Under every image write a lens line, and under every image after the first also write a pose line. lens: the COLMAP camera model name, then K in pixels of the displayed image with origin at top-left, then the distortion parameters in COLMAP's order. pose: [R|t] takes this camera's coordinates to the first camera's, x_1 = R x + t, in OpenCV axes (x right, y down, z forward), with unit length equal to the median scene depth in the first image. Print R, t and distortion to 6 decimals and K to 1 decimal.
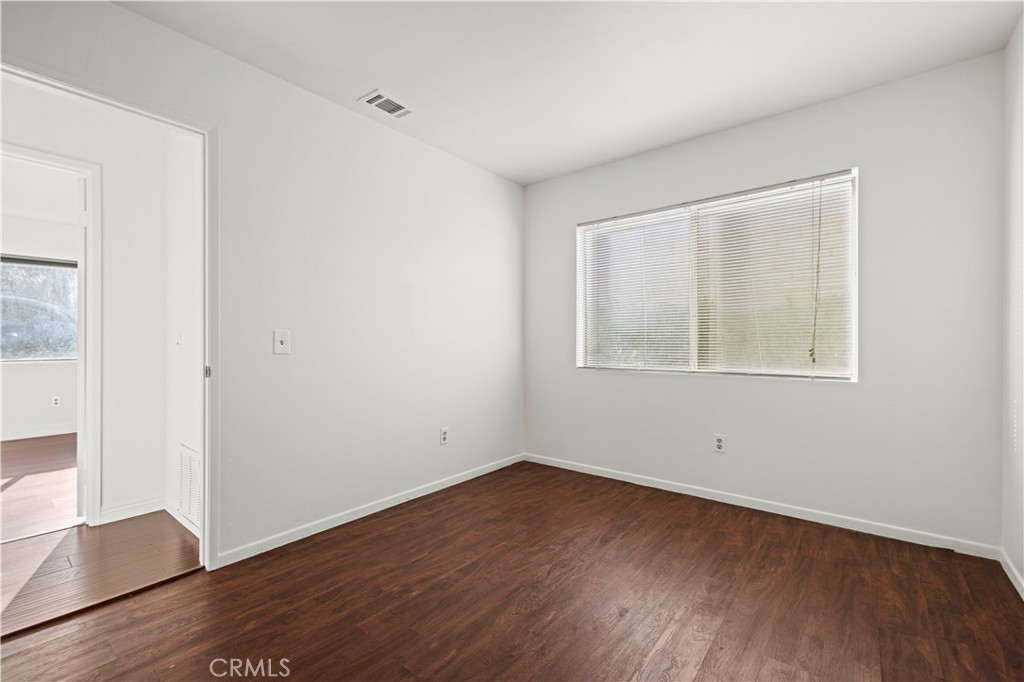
lens RADIAL K [[439.3, 0, 508.8], [0, 439.3, 331.7], [0, 0, 1]] dist [0.002934, 0.000588]
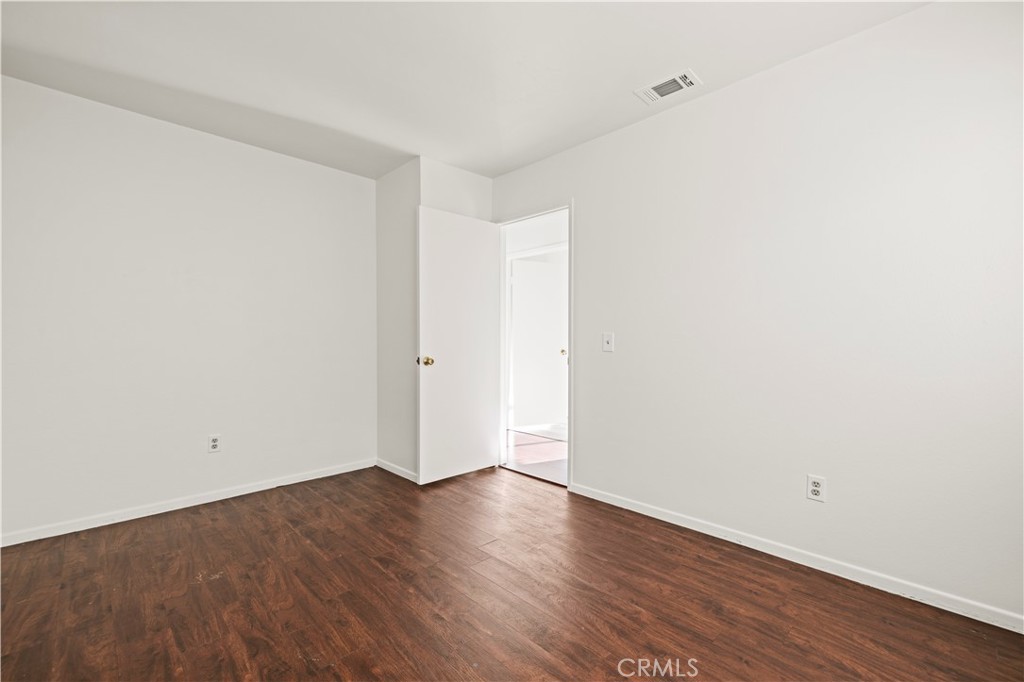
lens RADIAL K [[435.7, 0, 510.4], [0, 435.7, 342.1], [0, 0, 1]] dist [0.003987, 0.000859]
pose [[-0.087588, 0.021710, -0.995920, 0.659912], [0.011945, 0.999713, 0.020743, -0.005079], [0.996085, -0.010080, -0.087822, 0.734237]]
